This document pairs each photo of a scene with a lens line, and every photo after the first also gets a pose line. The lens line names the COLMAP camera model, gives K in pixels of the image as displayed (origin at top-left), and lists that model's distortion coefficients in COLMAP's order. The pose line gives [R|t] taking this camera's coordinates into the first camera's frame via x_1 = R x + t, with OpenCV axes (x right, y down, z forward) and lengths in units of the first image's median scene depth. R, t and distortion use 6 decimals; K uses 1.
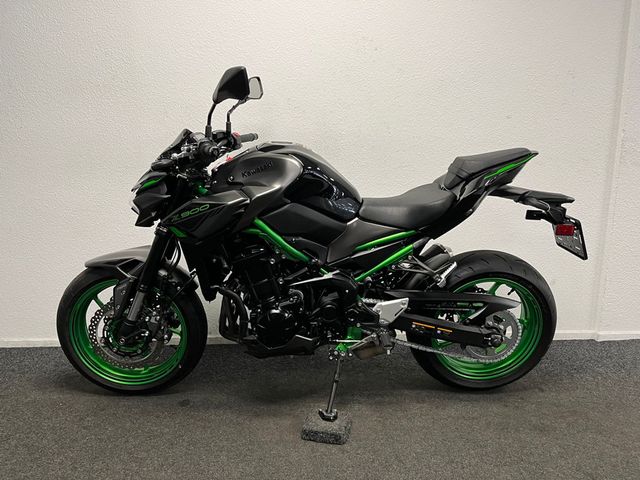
lens RADIAL K [[470.4, 0, 320.0], [0, 470.4, 240.0], [0, 0, 1]] dist [0.073640, -0.098225]
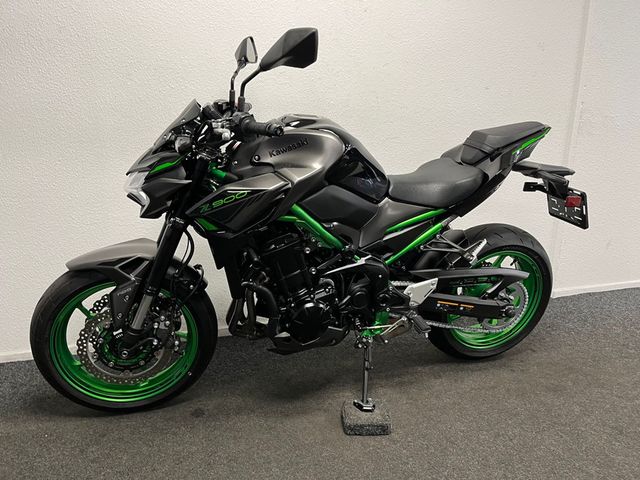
lens RADIAL K [[470.4, 0, 320.0], [0, 470.4, 240.0], [0, 0, 1]] dist [0.073640, -0.098225]
pose [[0.968996, -0.058365, 0.240083, -0.274457], [0.039954, 0.995925, 0.080854, -0.043736], [-0.243824, -0.068755, 0.967379, 0.115066]]
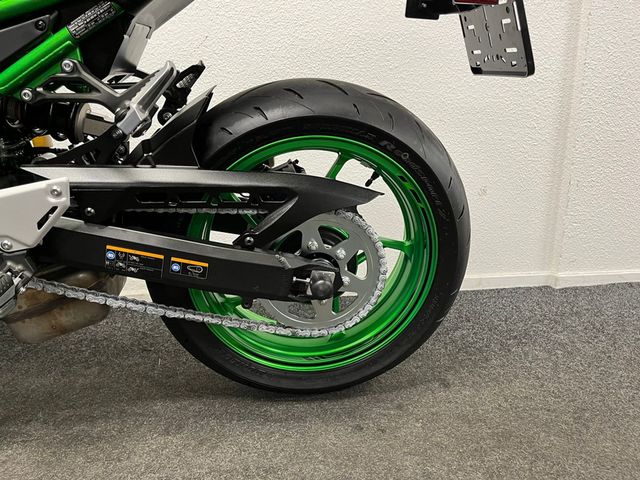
lens RADIAL K [[470.4, 0, 320.0], [0, 470.4, 240.0], [0, 0, 1]] dist [0.073640, -0.098225]
pose [[0.997267, -0.028789, 0.068048, 0.349394], [0.024478, 0.997690, 0.063364, 0.150203], [-0.069715, -0.061525, 0.995668, 0.603622]]
